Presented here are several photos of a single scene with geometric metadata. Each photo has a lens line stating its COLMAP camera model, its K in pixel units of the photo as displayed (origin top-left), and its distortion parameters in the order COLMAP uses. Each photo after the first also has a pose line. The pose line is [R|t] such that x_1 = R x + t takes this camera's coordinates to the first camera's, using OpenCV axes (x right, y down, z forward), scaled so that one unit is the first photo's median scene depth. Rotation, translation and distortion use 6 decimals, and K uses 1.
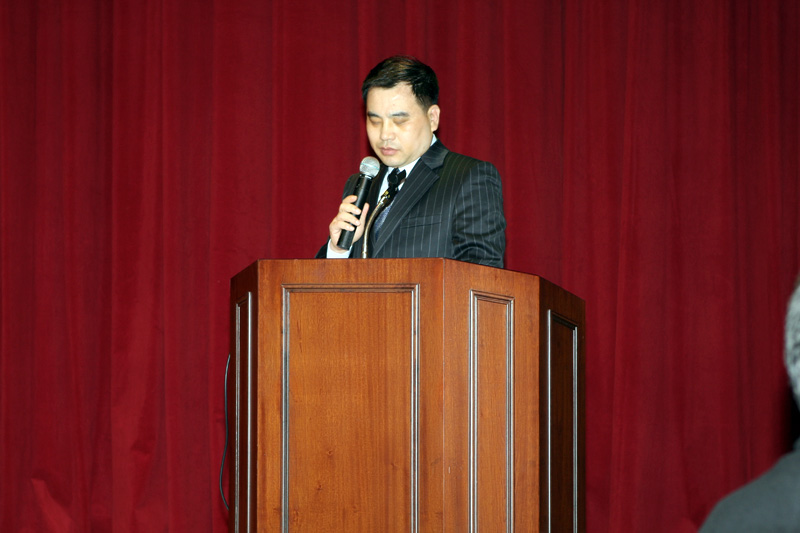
lens RADIAL K [[2400.3, 0, 400.0], [0, 2400.3, 267.4], [0, 0, 1]] dist [0.424063, 0.000000]
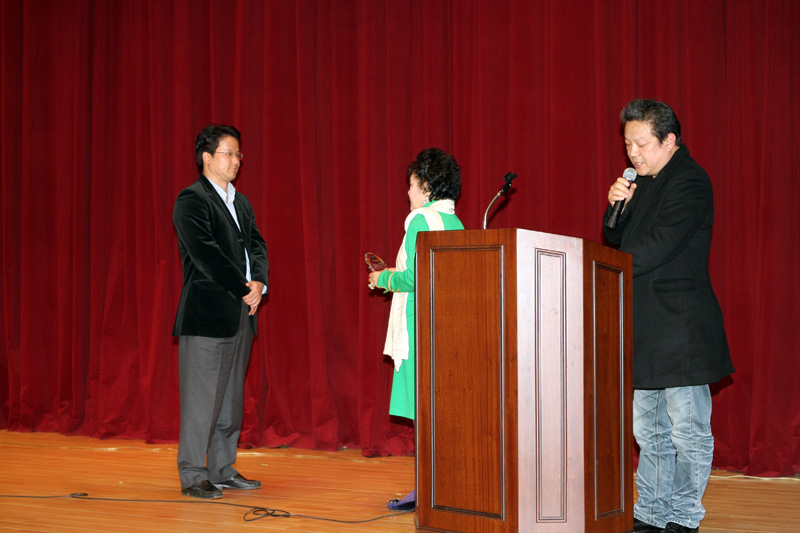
lens RADIAL K [[1416.8, 0, 400.0], [0, 1416.8, 266.5], [0, 0, 1]] dist [-0.038179, 0.000000]
pose [[0.947661, -0.010574, -0.319102, 0.234075], [0.014937, 0.999825, 0.011229, 0.009510], [0.318927, -0.015407, 0.947654, 0.106162]]
